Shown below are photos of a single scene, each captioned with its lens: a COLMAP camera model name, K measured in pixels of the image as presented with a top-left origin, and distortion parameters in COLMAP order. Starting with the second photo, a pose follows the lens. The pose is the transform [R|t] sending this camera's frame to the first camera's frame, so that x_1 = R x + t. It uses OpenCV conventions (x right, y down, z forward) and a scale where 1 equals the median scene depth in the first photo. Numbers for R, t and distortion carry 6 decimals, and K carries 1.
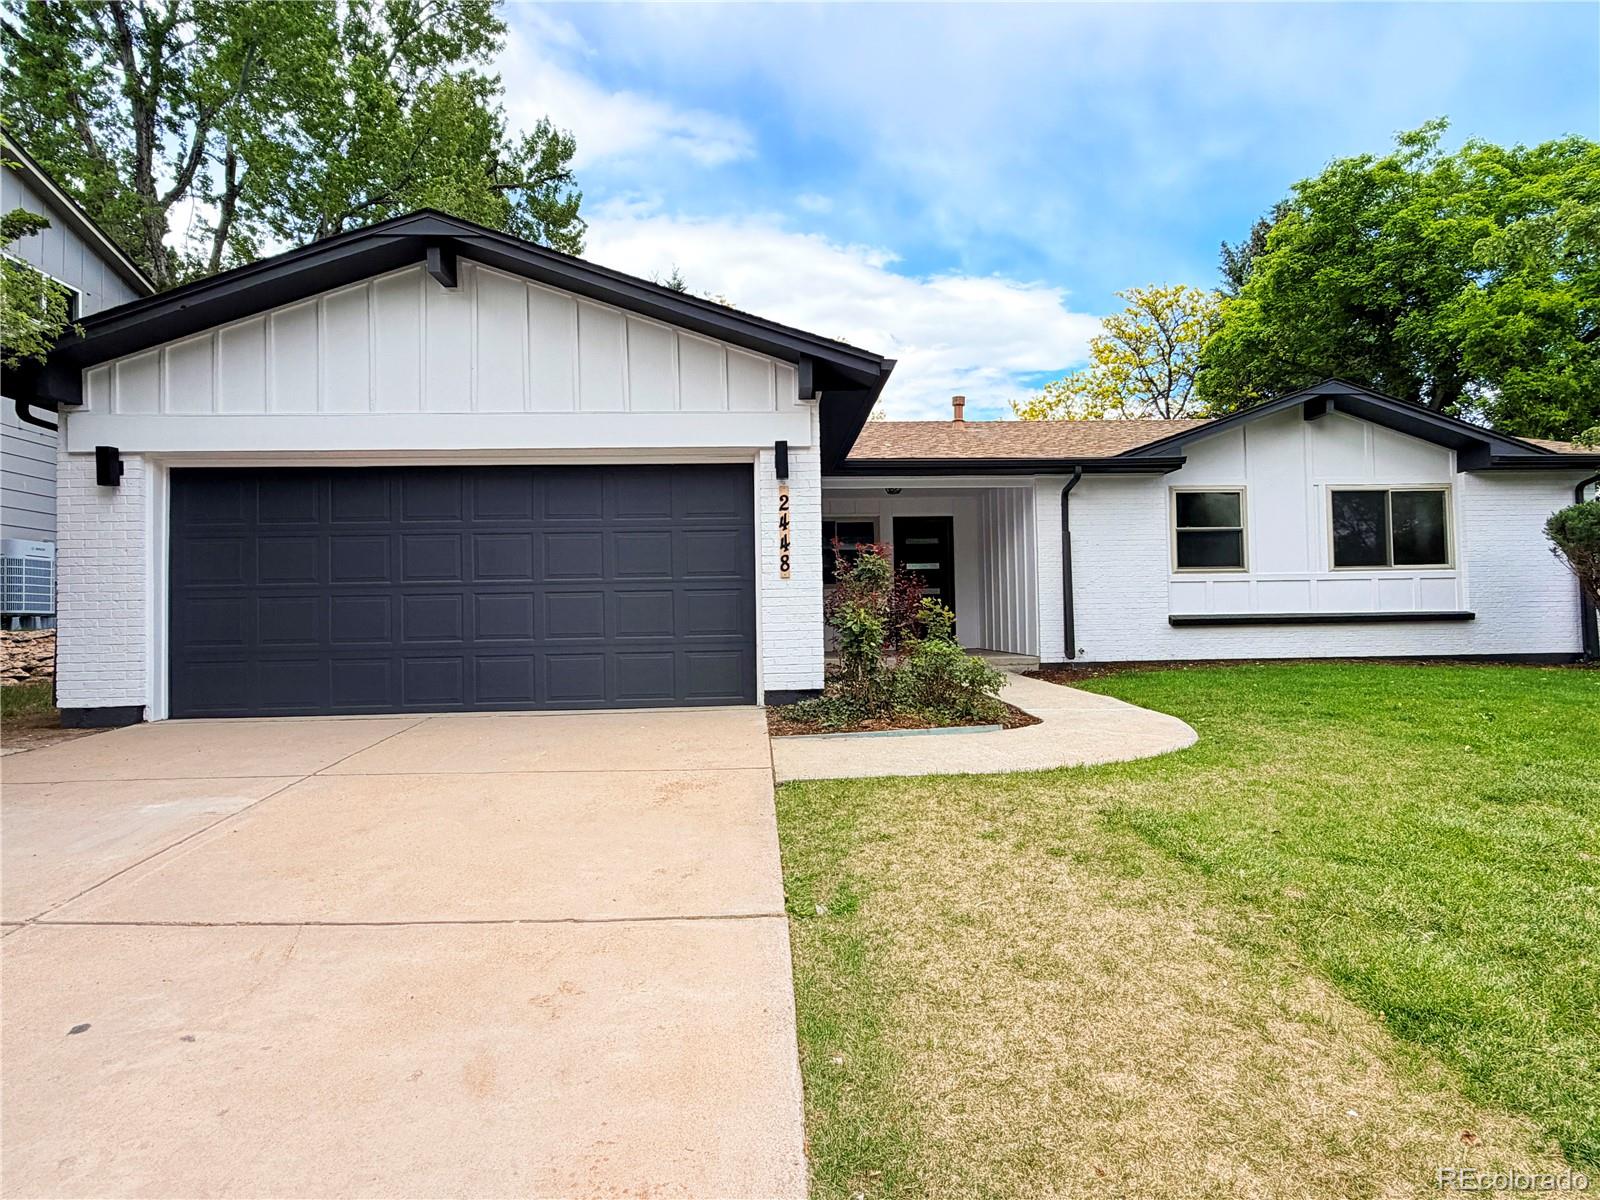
lens RADIAL K [[790.1, 0, 800.0], [0, 790.1, 600.0], [0, 0, 1]] dist [-0.001430, 0.000168]
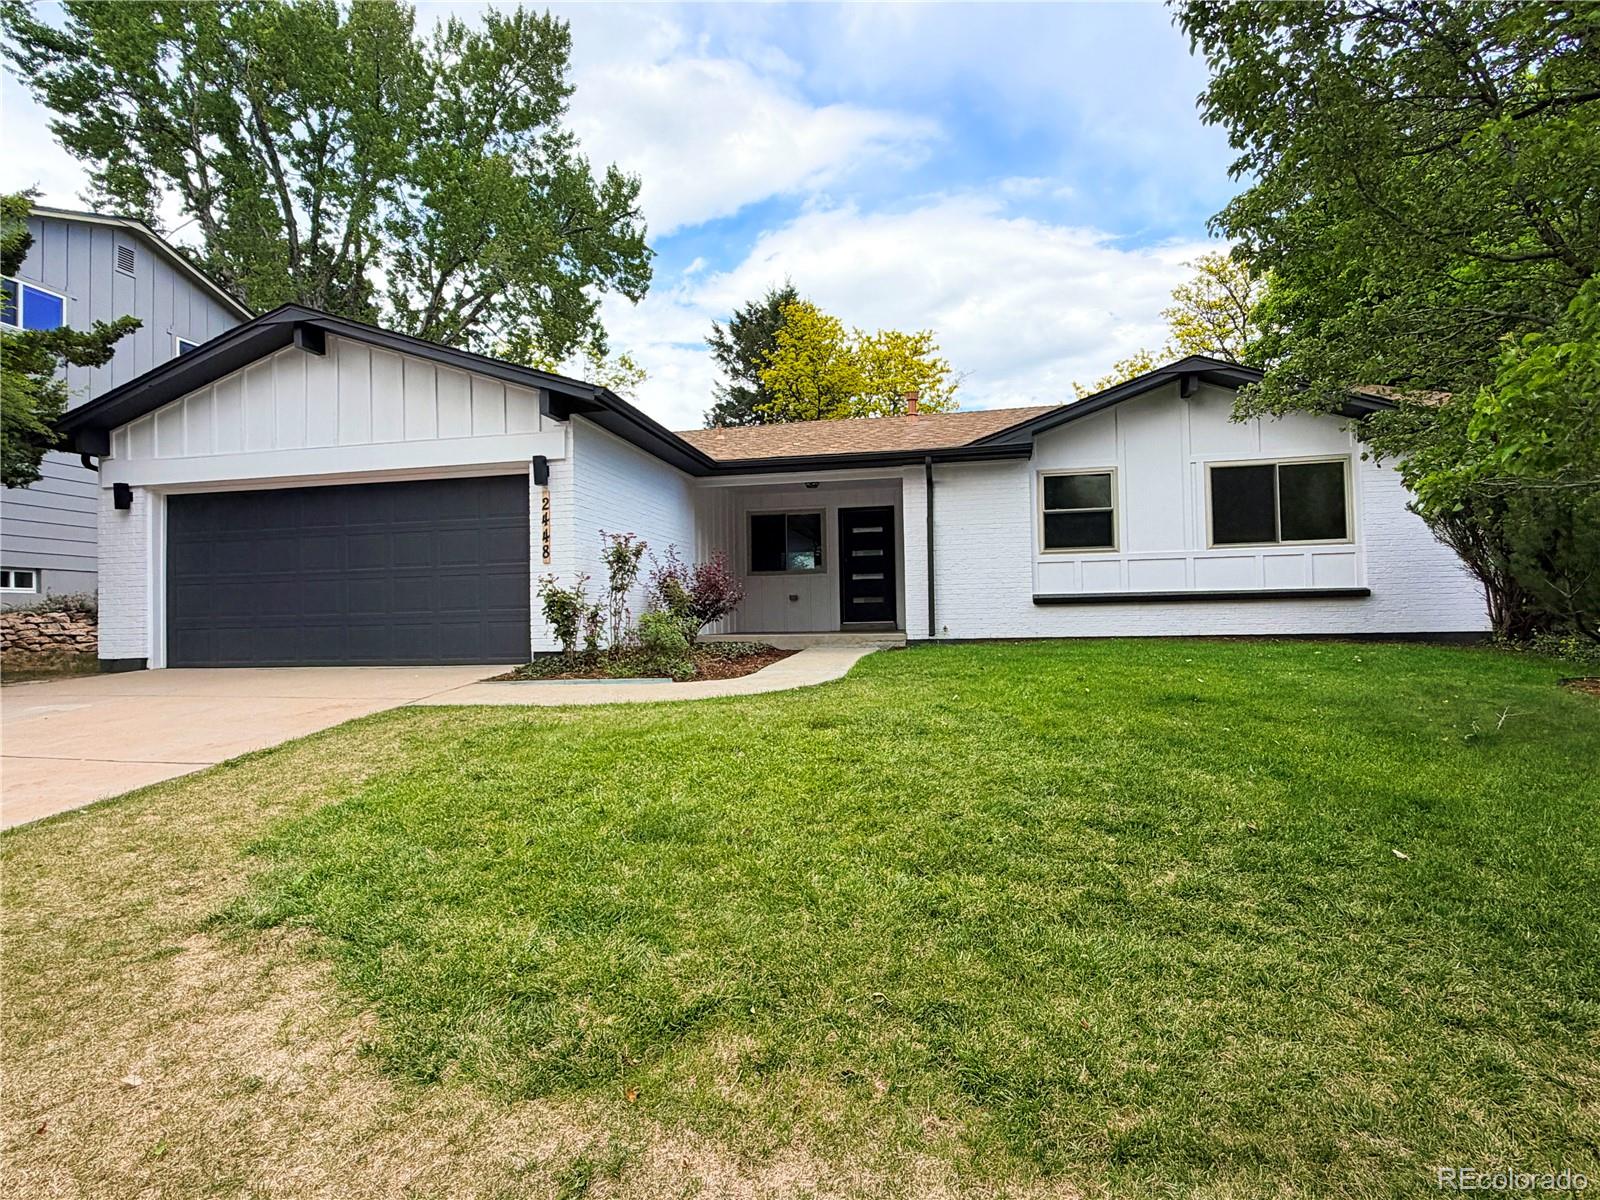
lens RADIAL K [[790.1, 0, 800.0], [0, 790.1, 600.0], [0, 0, 1]] dist [-0.001430, 0.000168]
pose [[0.972359, -0.007879, -0.233358, 0.410443], [0.009701, 0.999931, 0.006663, 0.016294], [0.233289, -0.008742, 0.972368, -0.085252]]
